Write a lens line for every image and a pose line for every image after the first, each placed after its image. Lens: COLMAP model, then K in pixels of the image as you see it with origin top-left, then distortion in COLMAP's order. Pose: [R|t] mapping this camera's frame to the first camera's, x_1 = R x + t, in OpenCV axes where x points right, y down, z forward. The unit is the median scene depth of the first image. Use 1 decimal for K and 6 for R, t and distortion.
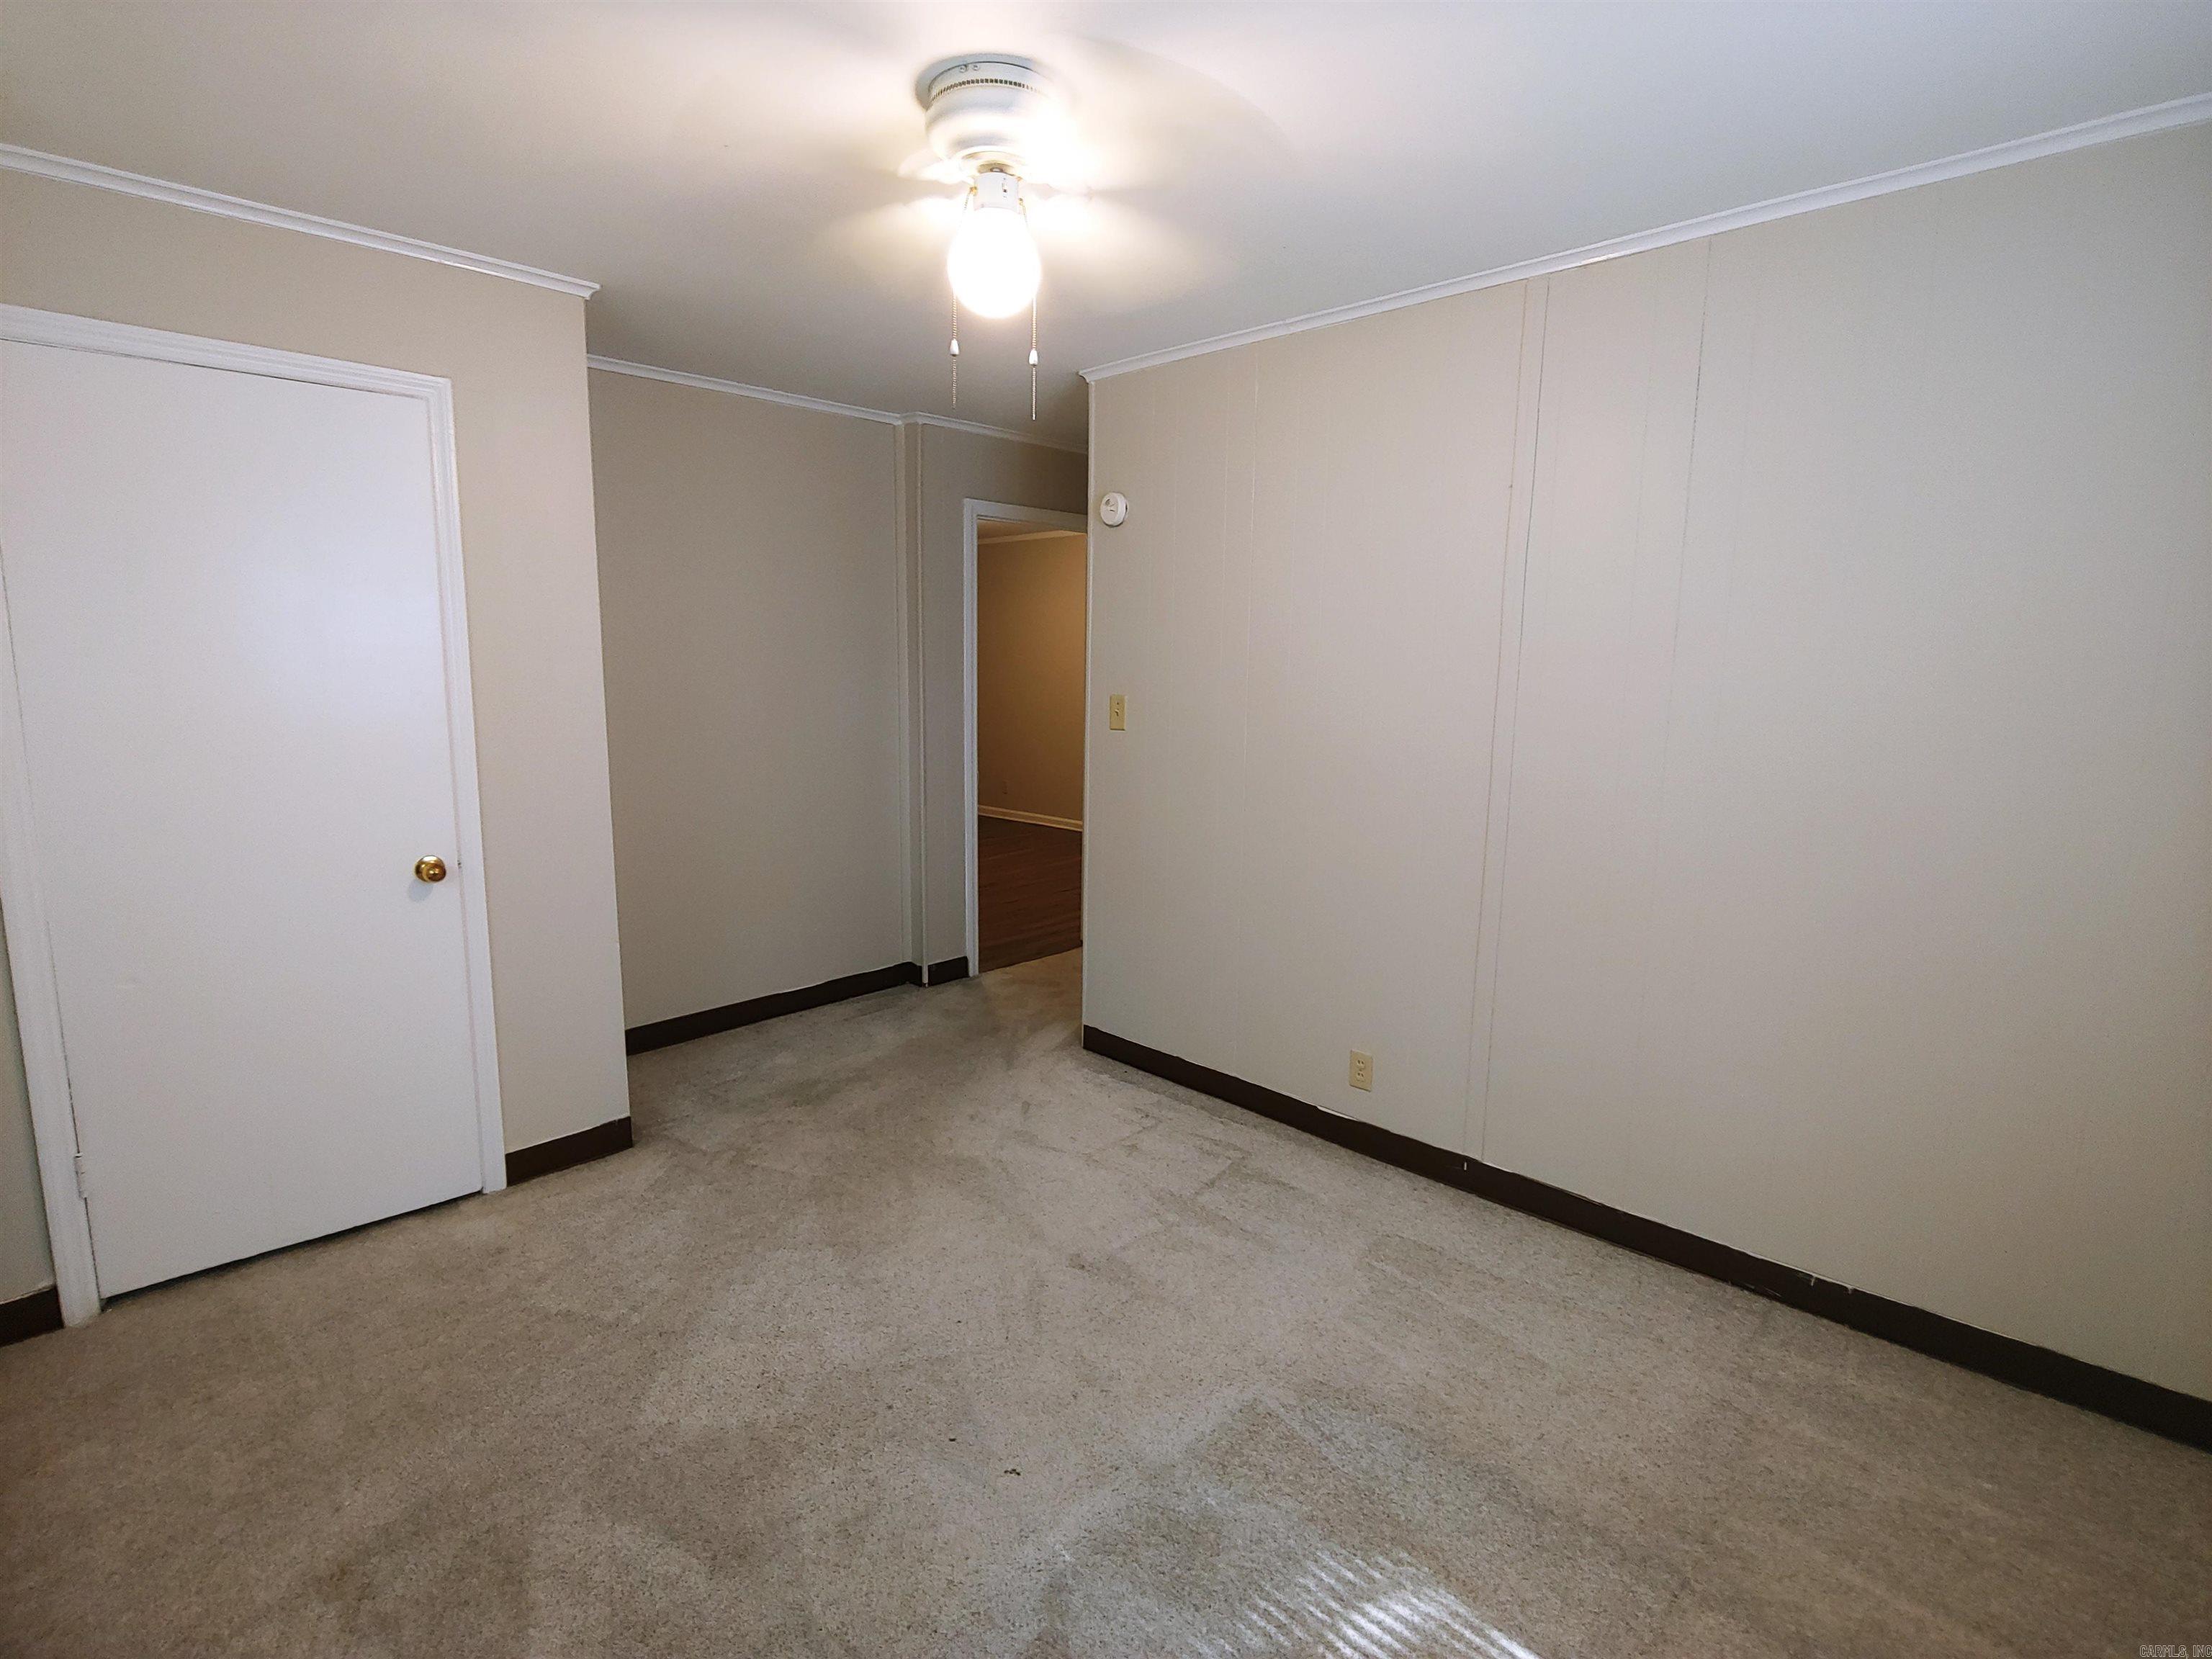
lens RADIAL K [[1059.9, 0, 1116.1], [0, 1059.9, 828.4], [0, 0, 1]] dist [-0.016465, -0.002611]
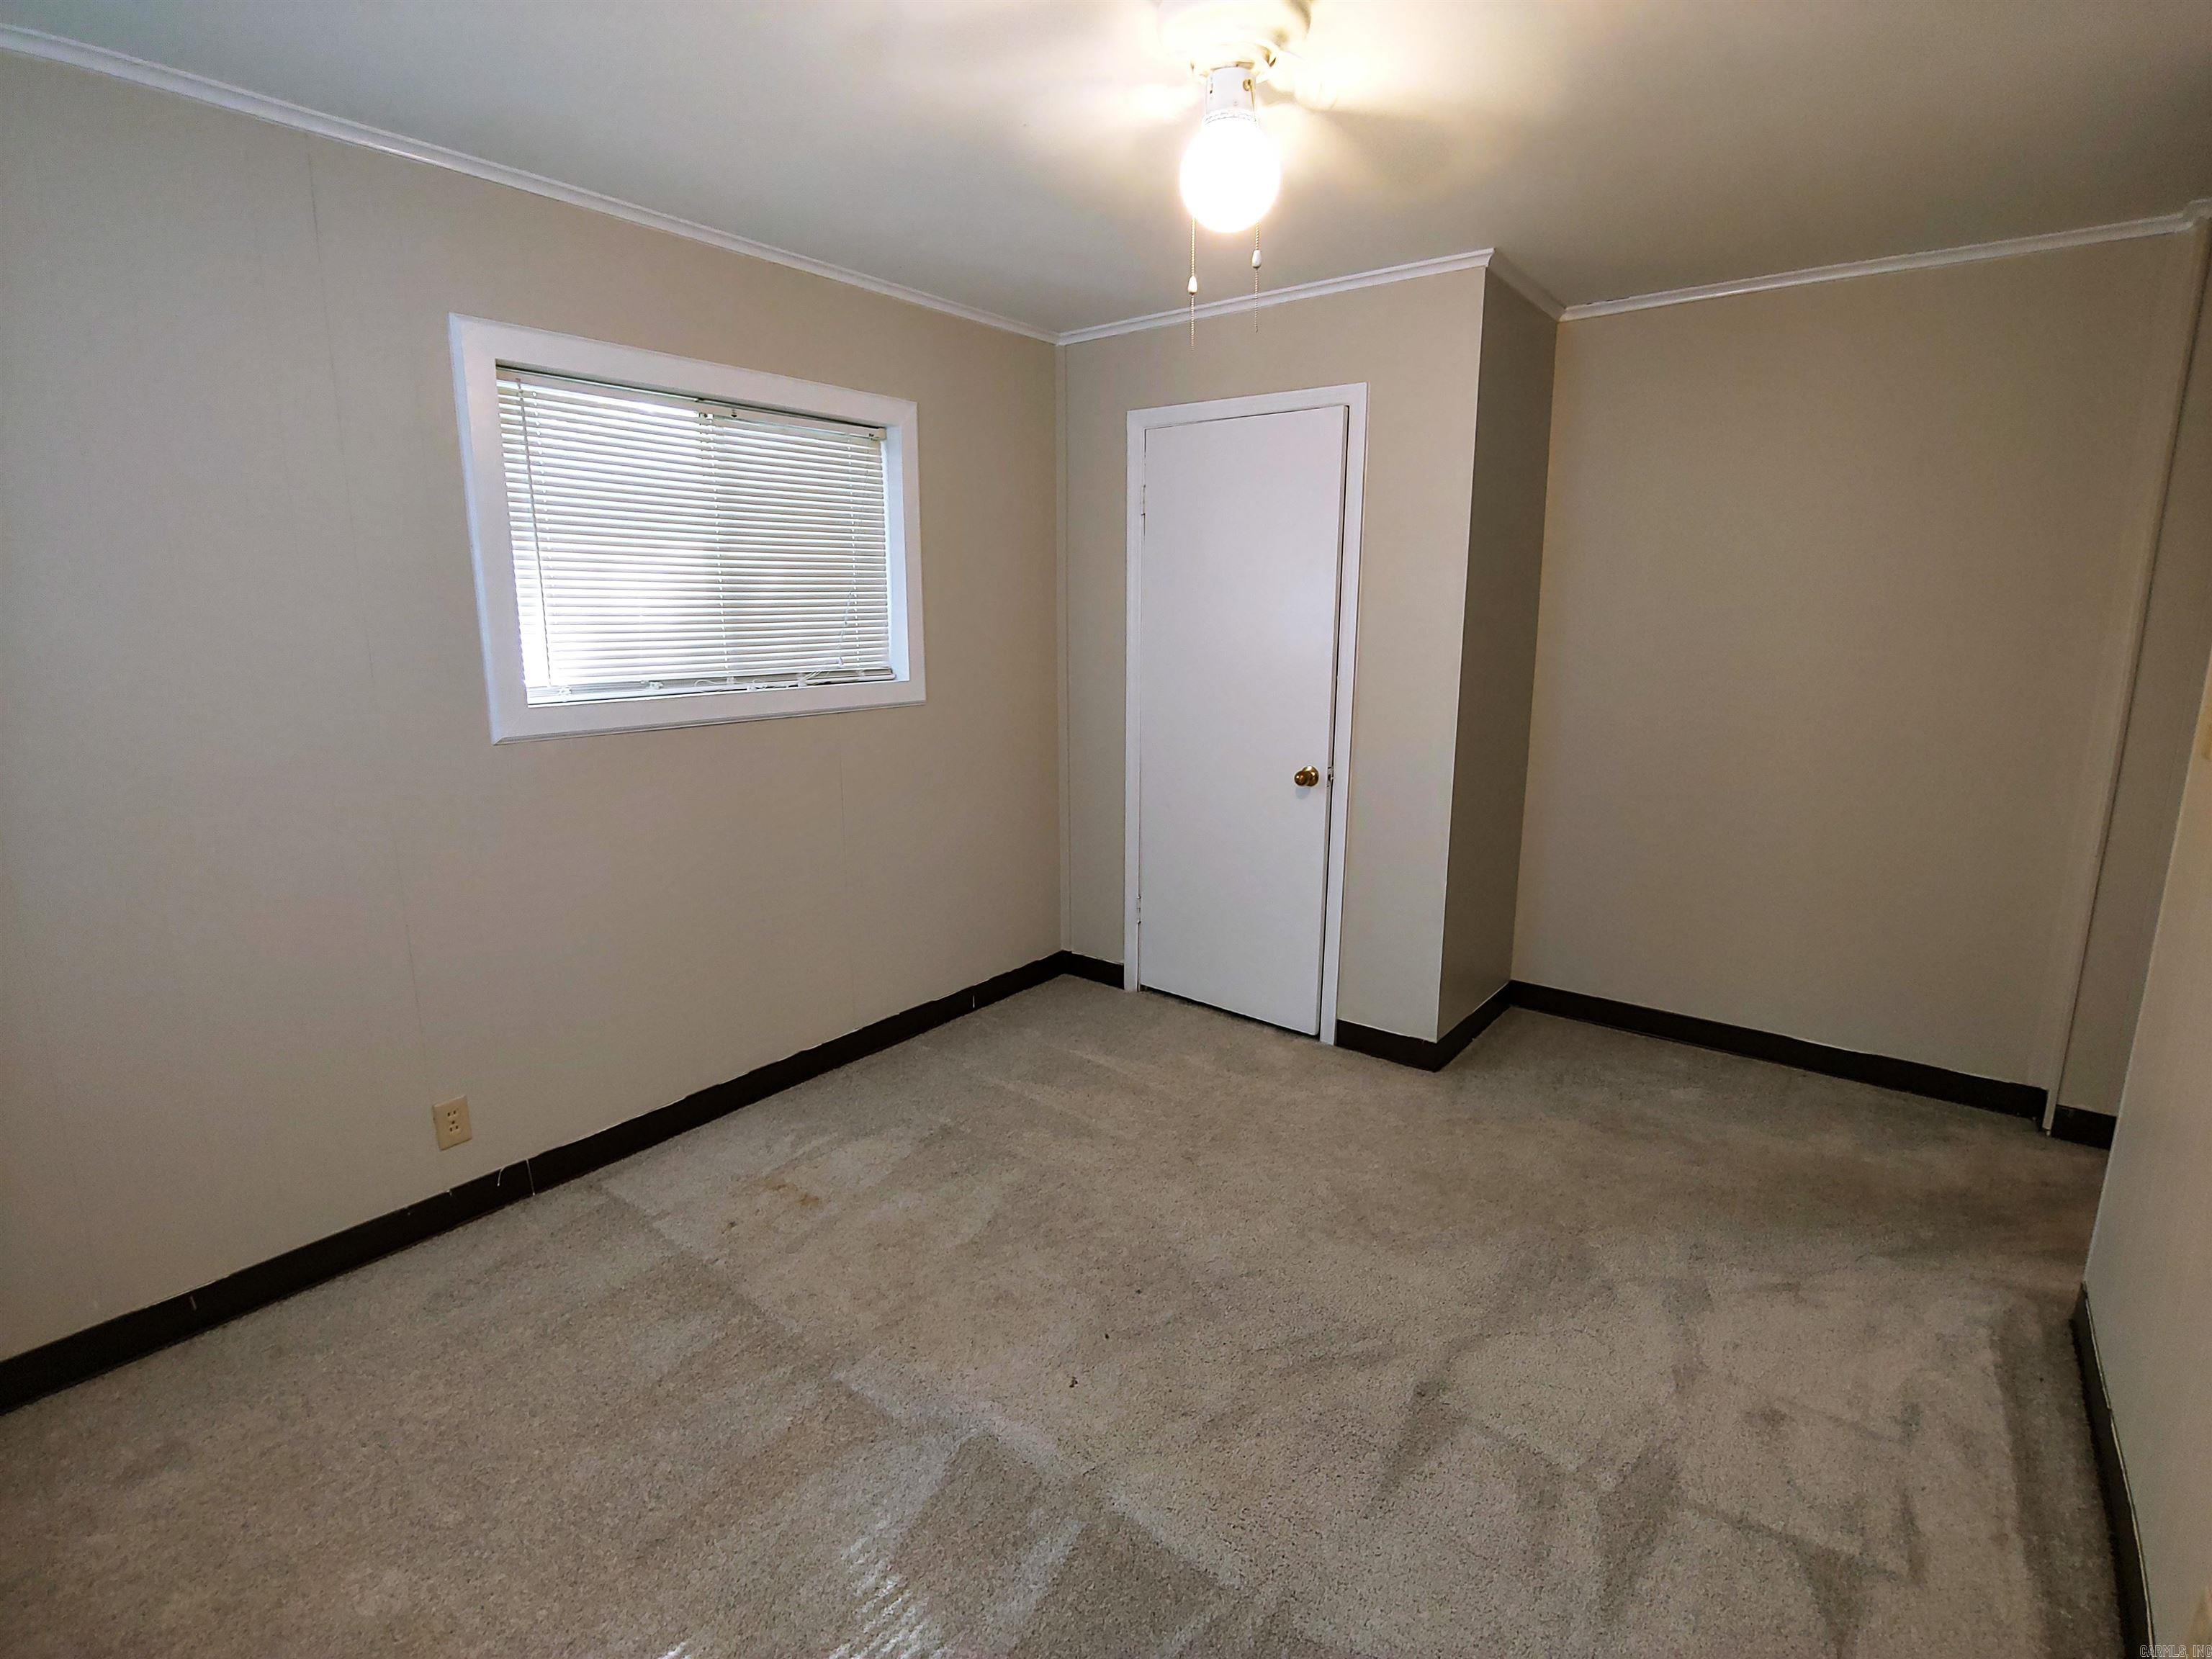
lens RADIAL K [[1059.9, 0, 1098.7], [0, 1059.9, 818.3], [0, 0, 1]] dist [-0.016465, -0.002611]
pose [[0.095831, 0.184744, -0.978103, 0.523149], [-0.160825, 0.972589, 0.167946, -0.075163], [0.982320, 0.141209, 0.122916, 0.510442]]
